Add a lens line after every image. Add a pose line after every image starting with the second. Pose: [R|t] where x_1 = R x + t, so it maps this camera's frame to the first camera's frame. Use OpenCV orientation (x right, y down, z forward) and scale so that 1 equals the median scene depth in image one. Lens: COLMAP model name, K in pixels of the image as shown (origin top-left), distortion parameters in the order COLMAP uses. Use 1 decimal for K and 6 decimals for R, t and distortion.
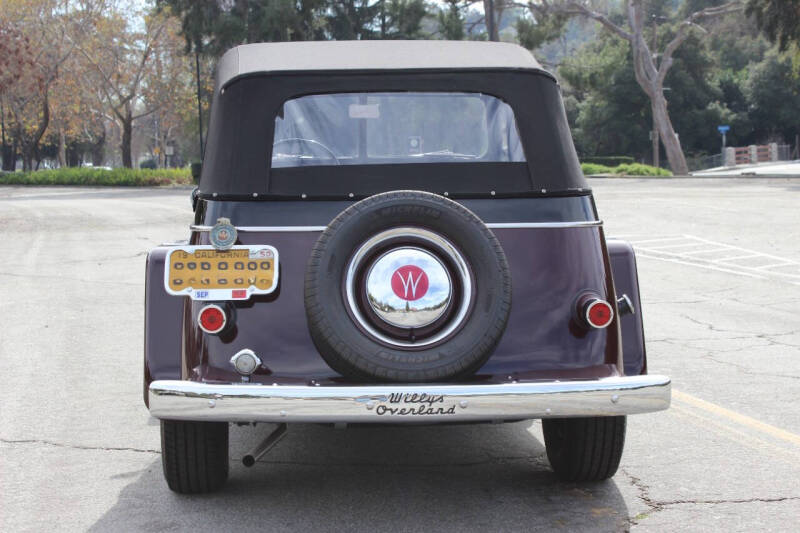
lens RADIAL K [[1463.3, 0, 400.0], [0, 1463.3, 266.5], [0, 0, 1]] dist [0.030353, 0.014292]
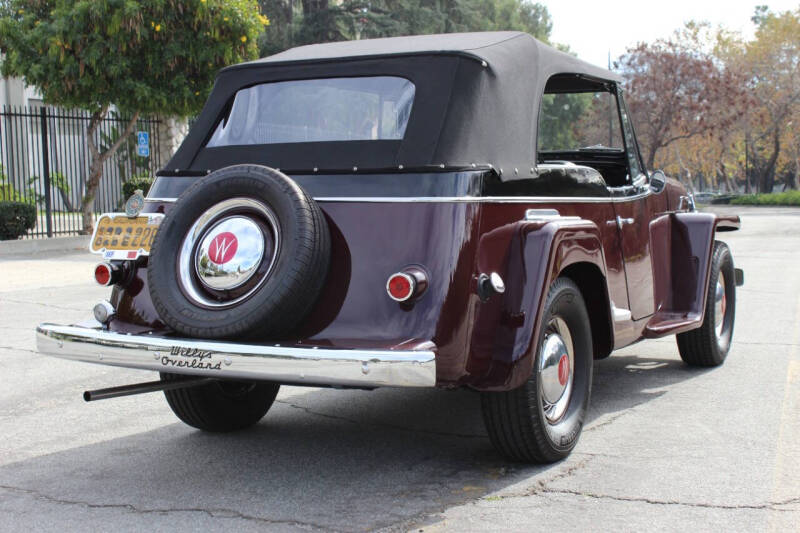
lens RADIAL K [[1216.4, 0, 400.0], [0, 1216.4, 266.5], [0, 0, 1]] dist [-0.006957, 0.007333]
pose [[0.854150, 0.038475, -0.518601, 0.569290], [-0.041422, 0.999124, 0.005903, 0.013628], [0.518374, 0.016440, 0.854996, 0.288124]]
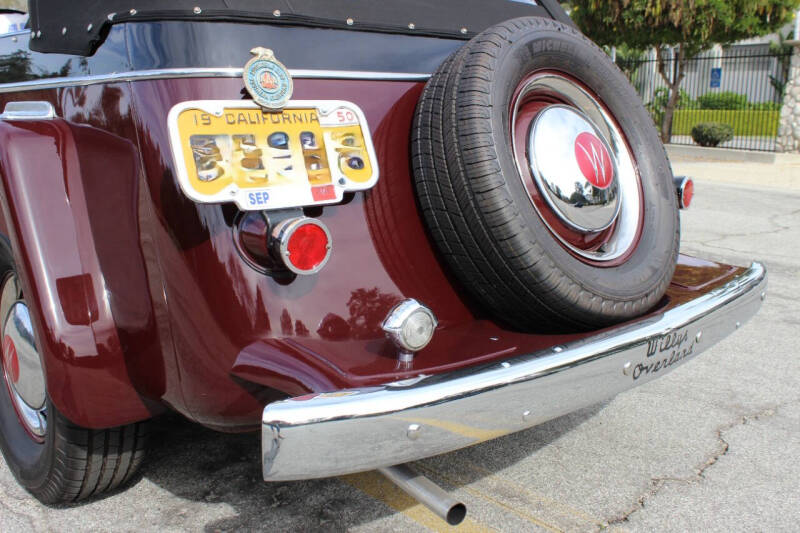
lens RADIAL K [[753.8, 0, 400.0], [0, 753.8, 266.5], [0, 0, 1]] dist [-0.145797, 0.008493]
pose [[0.776623, -0.119580, 0.618512, -0.257878], [0.025331, 0.986953, 0.159006, 0.002930], [-0.629456, -0.107821, 0.769519, 0.772440]]
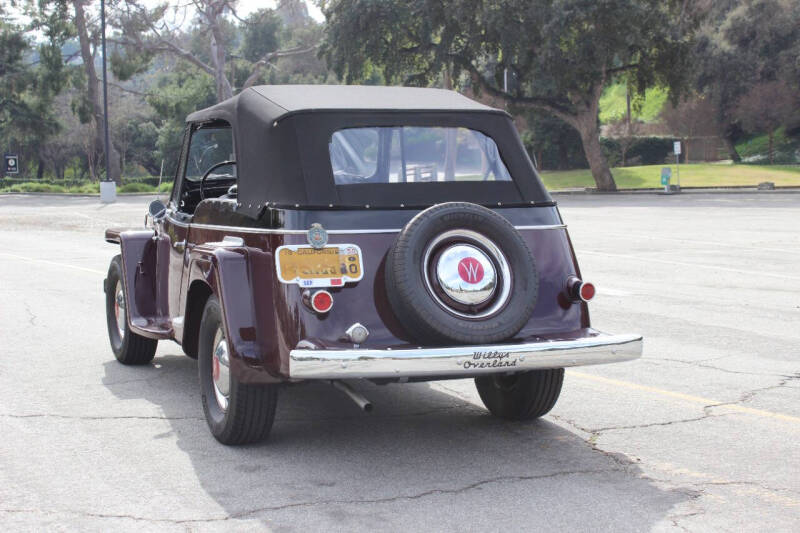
lens RADIAL K [[1285.1, 0, 400.0], [0, 1285.1, 266.5], [0, 0, 1]] dist [-0.025590, -0.000965]
pose [[0.951700, -0.015108, 0.306659, -0.404315], [0.016502, 0.999862, -0.001952, 0.008383], [-0.306587, 0.006918, 0.951817, -0.099945]]
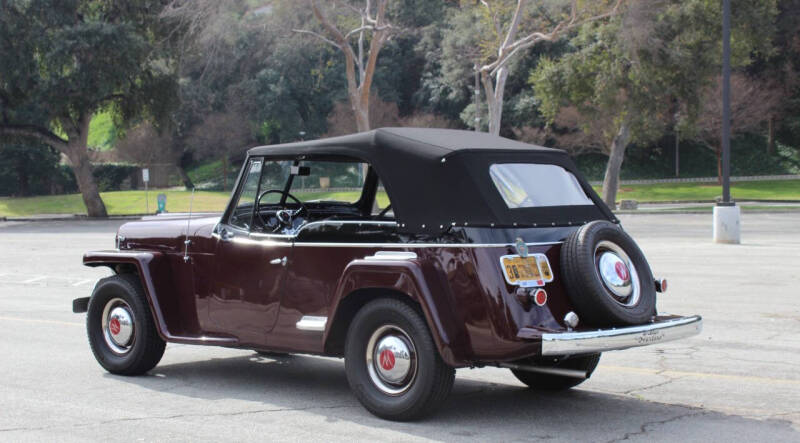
lens RADIAL K [[1265.2, 0, 400.0], [0, 1265.2, 221.5], [0, 0, 1]] dist [0.003738, 0.041931]
pose [[0.724683, -0.006540, 0.689051, -1.228383], [0.049061, 0.997907, -0.042126, 0.002207], [-0.687333, 0.064333, 0.723487, 0.052996]]
